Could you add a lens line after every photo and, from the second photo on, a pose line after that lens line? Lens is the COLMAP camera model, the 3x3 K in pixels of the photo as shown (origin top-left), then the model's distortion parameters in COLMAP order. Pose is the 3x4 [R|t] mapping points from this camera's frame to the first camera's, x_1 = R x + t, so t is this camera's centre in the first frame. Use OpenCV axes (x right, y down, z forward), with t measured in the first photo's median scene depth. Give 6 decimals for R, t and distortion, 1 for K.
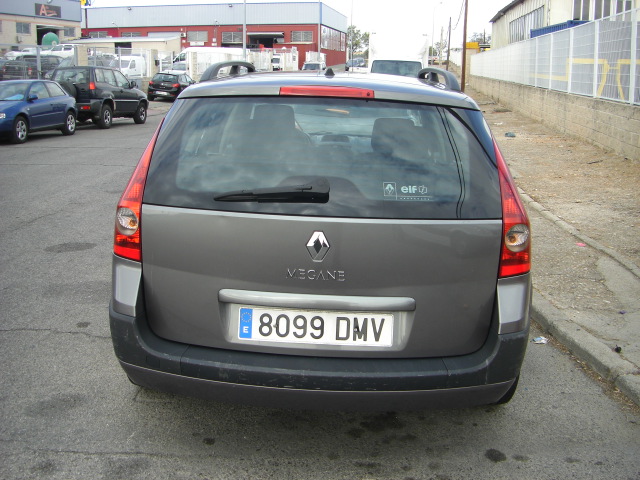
lens RADIAL K [[722.8, 0, 316.7], [0, 722.8, 238.2], [0, 0, 1]] dist [-0.169637, 0.070816]
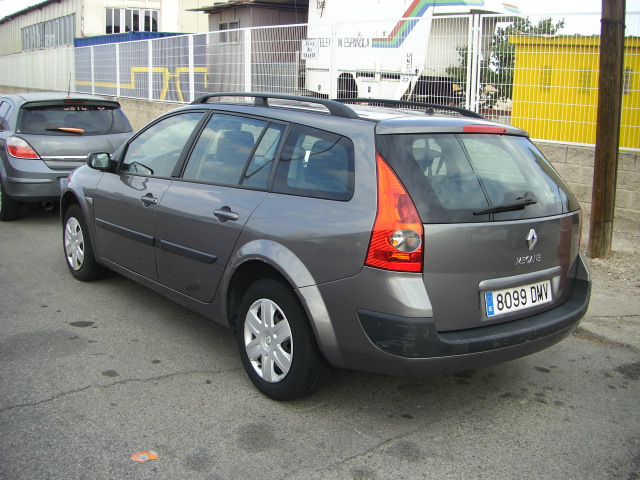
lens RADIAL K [[722.8, 0, 316.7], [0, 722.8, 238.2], [0, 0, 1]] dist [-0.169637, 0.070816]
pose [[0.752926, -0.121901, 0.646717, -1.171114], [0.124244, 0.991353, 0.042214, -0.098383], [-0.646271, 0.048567, 0.761561, 0.185508]]
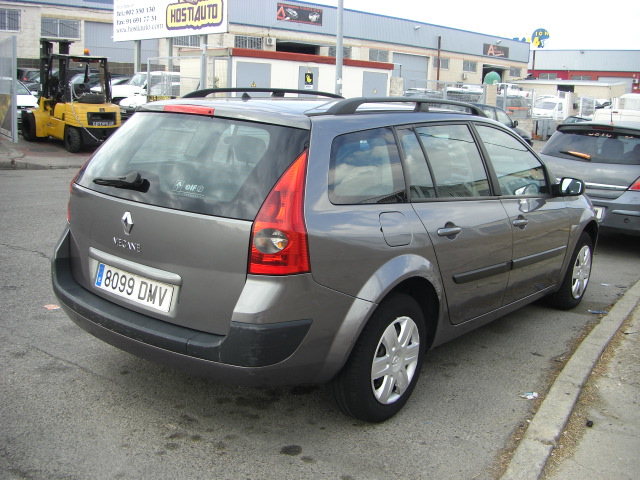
lens RADIAL K [[722.8, 0, 316.7], [0, 722.8, 238.2], [0, 0, 1]] dist [-0.169637, 0.070816]
pose [[0.811547, 0.133339, -0.568869, 0.974883], [-0.165557, 0.986187, -0.005028, -0.011245], [0.560341, 0.098261, 0.822413, 0.114813]]
